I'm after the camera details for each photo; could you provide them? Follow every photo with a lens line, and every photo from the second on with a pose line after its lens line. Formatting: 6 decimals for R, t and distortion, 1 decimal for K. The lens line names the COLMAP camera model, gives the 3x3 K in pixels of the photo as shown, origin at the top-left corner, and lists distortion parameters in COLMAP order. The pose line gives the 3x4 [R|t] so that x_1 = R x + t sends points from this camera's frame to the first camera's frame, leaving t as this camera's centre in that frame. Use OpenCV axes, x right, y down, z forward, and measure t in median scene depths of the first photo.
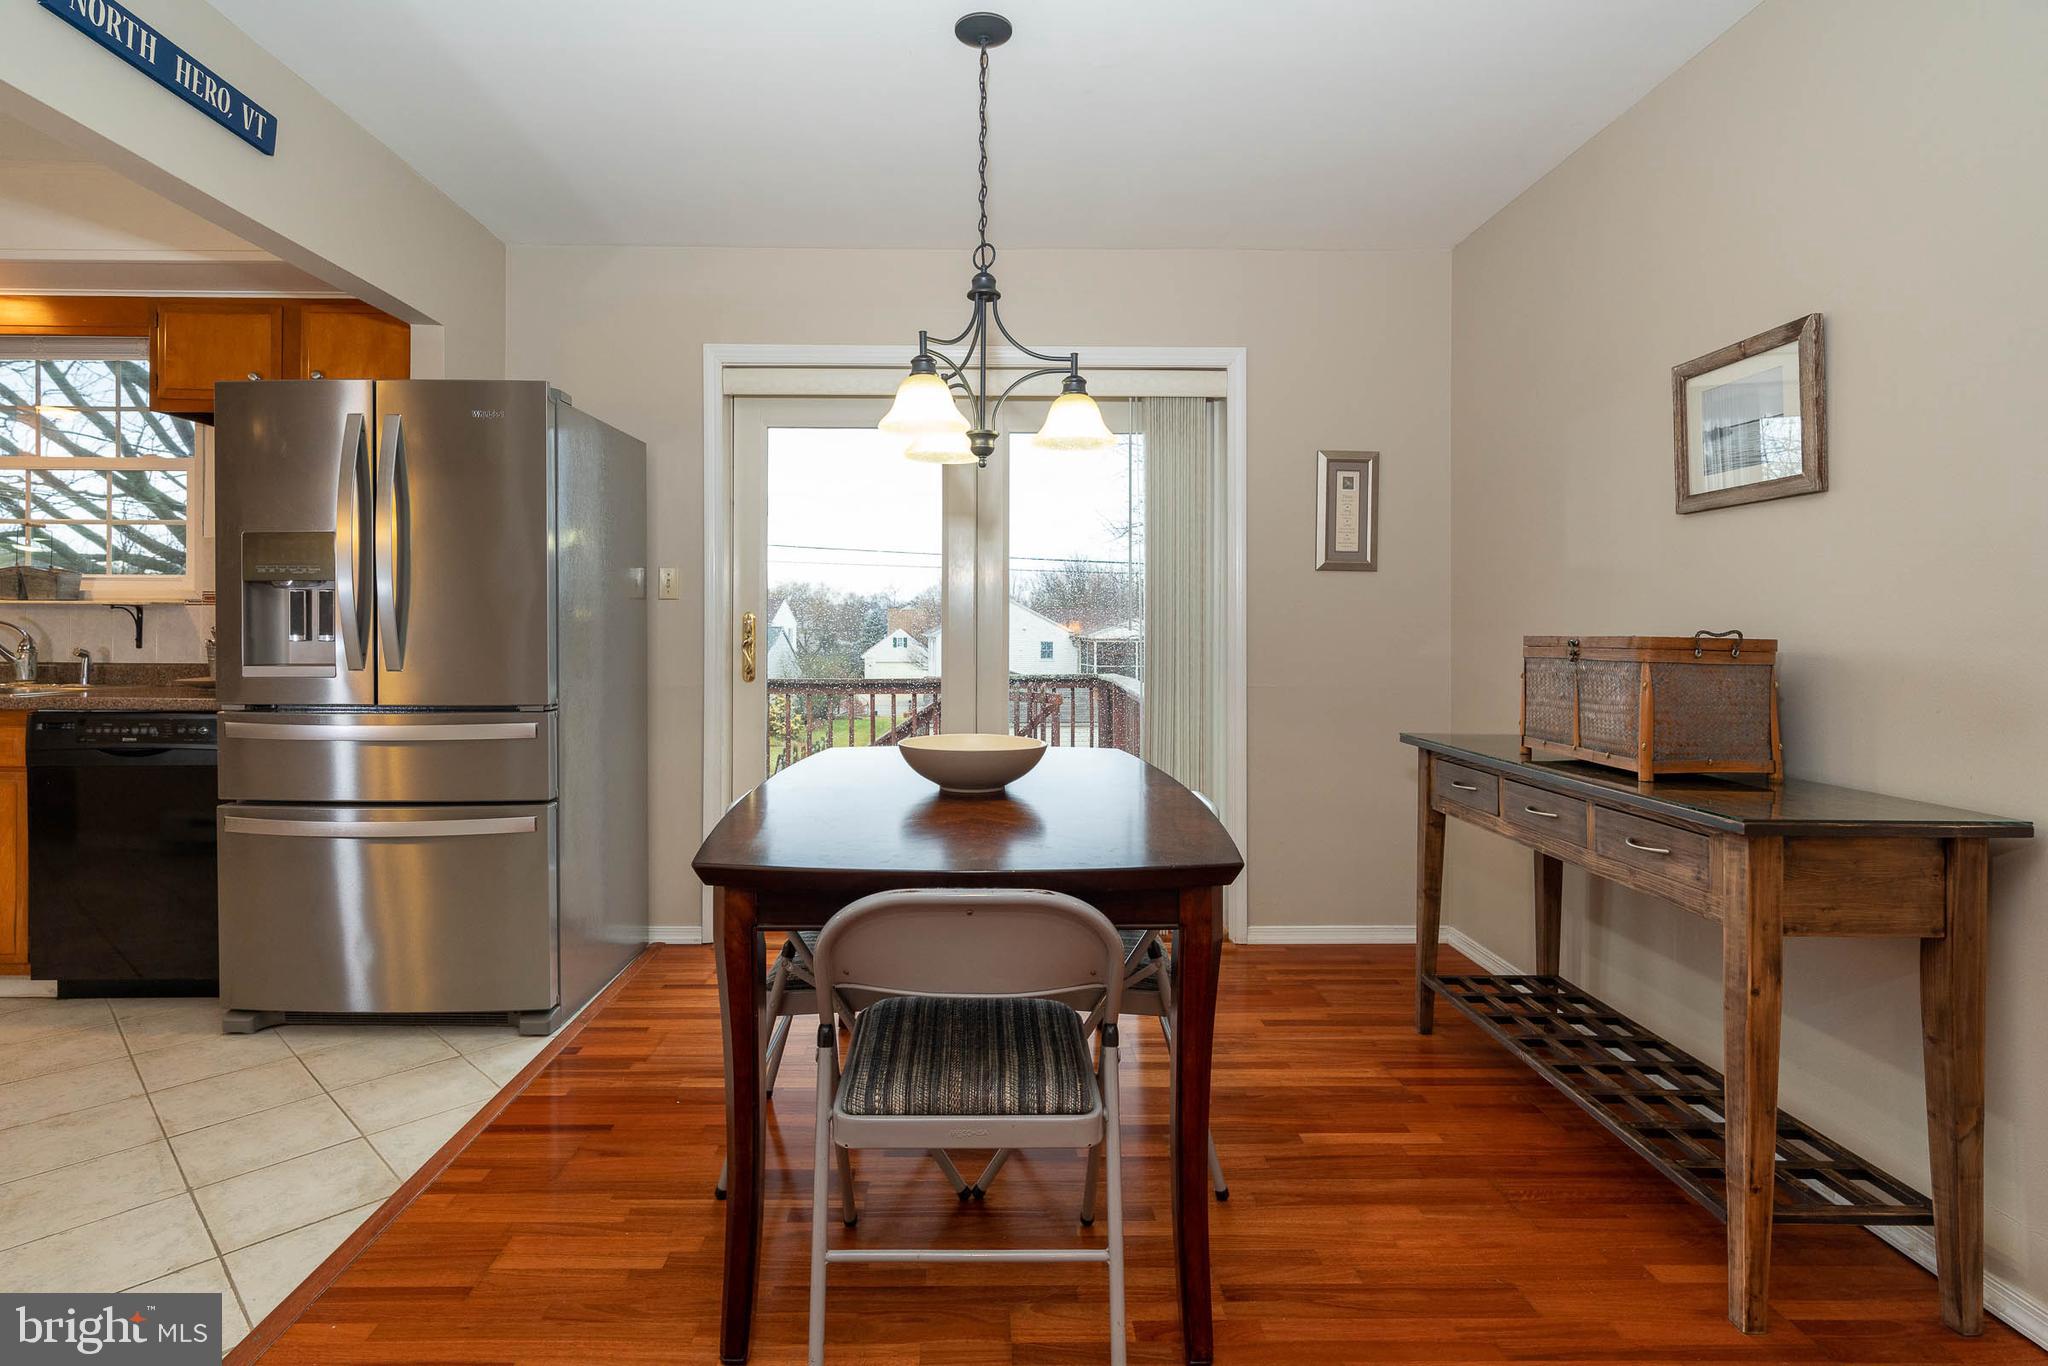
lens RADIAL K [[1054.4, 0, 982.3], [0, 1054.4, 647.0], [0, 0, 1]] dist [-0.008794, 0.005819]
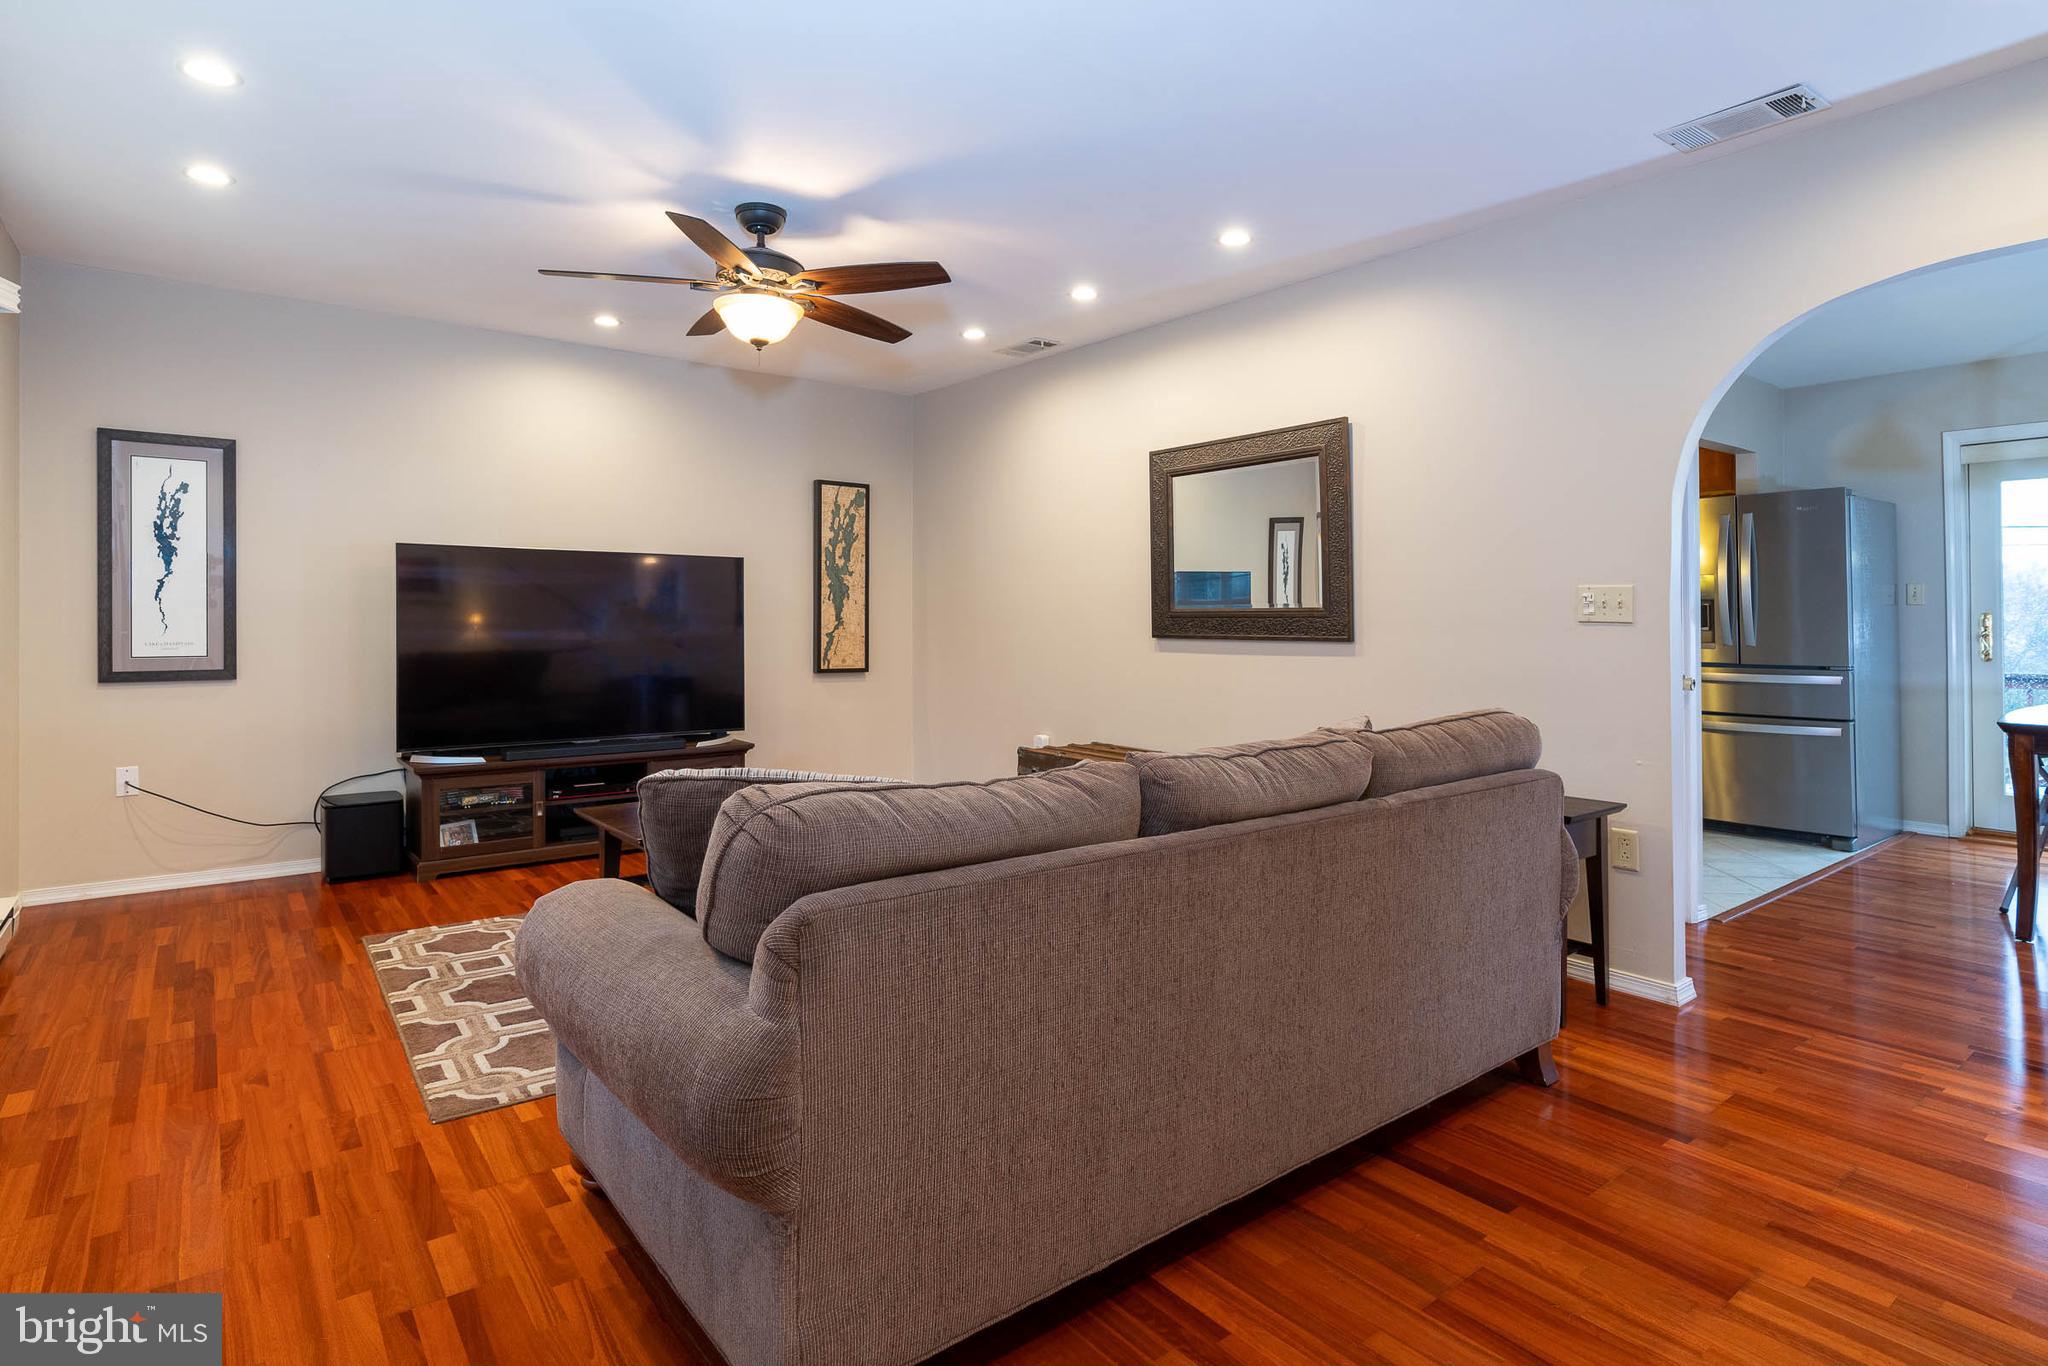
lens RADIAL K [[1054.4, 0, 1014.4], [0, 1054.4, 615.3], [0, 0, 1]] dist [-0.008794, 0.005819]
pose [[0.596253, -0.016439, -0.802628, 0.182890], [-0.009593, 0.999573, -0.027599, 0.029813], [0.802739, 0.024155, 0.595841, -1.226868]]
